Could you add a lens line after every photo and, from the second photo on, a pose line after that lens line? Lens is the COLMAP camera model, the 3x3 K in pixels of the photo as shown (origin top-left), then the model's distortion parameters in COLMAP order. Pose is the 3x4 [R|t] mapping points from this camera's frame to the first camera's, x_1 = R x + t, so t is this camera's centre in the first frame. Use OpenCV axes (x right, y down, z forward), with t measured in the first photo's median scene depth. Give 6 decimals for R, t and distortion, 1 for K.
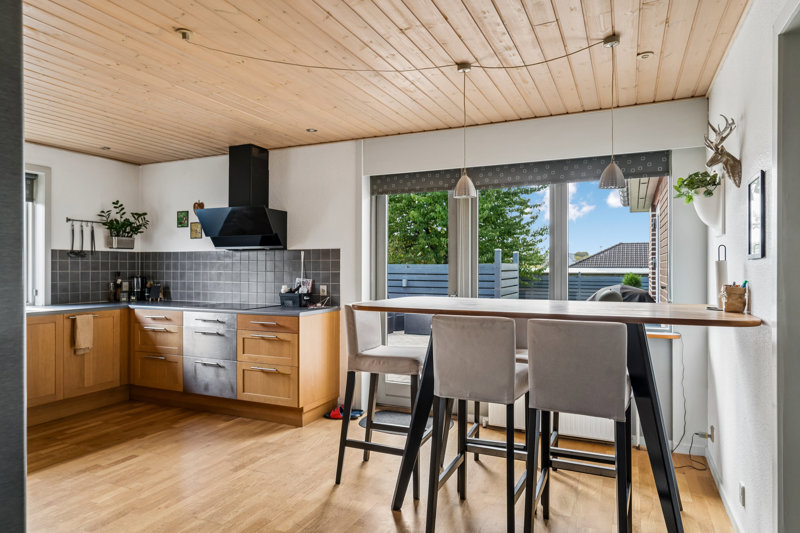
lens RADIAL K [[505.7, 0, 400.2], [0, 505.7, 266.1], [0, 0, 1]] dist [0.000000, -0.000080]
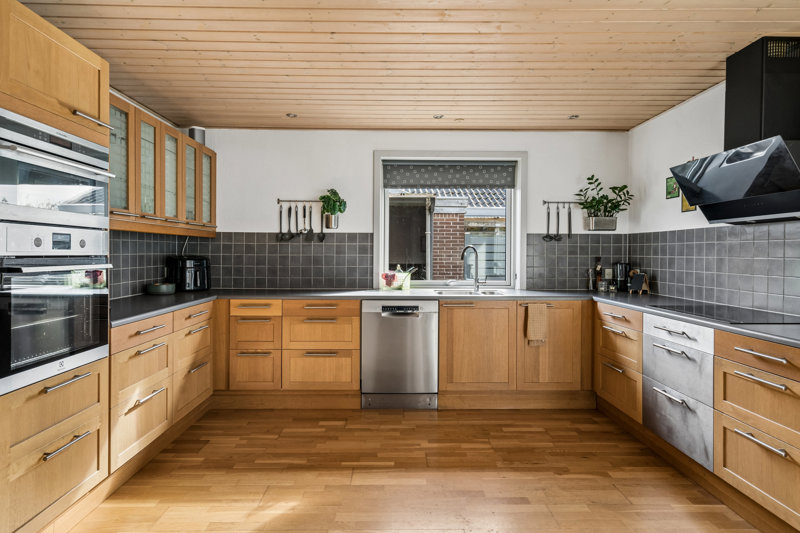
lens RADIAL K [[441.0, 0, 397.7], [0, 441.0, 258.0], [0, 0, 1]] dist [0.003562, 0.002465]
pose [[0.419186, 0.009571, -0.907850, -0.008544], [0.000062, 0.999944, 0.010571, 0.005237], [0.907900, -0.004487, 0.419162, 0.383866]]
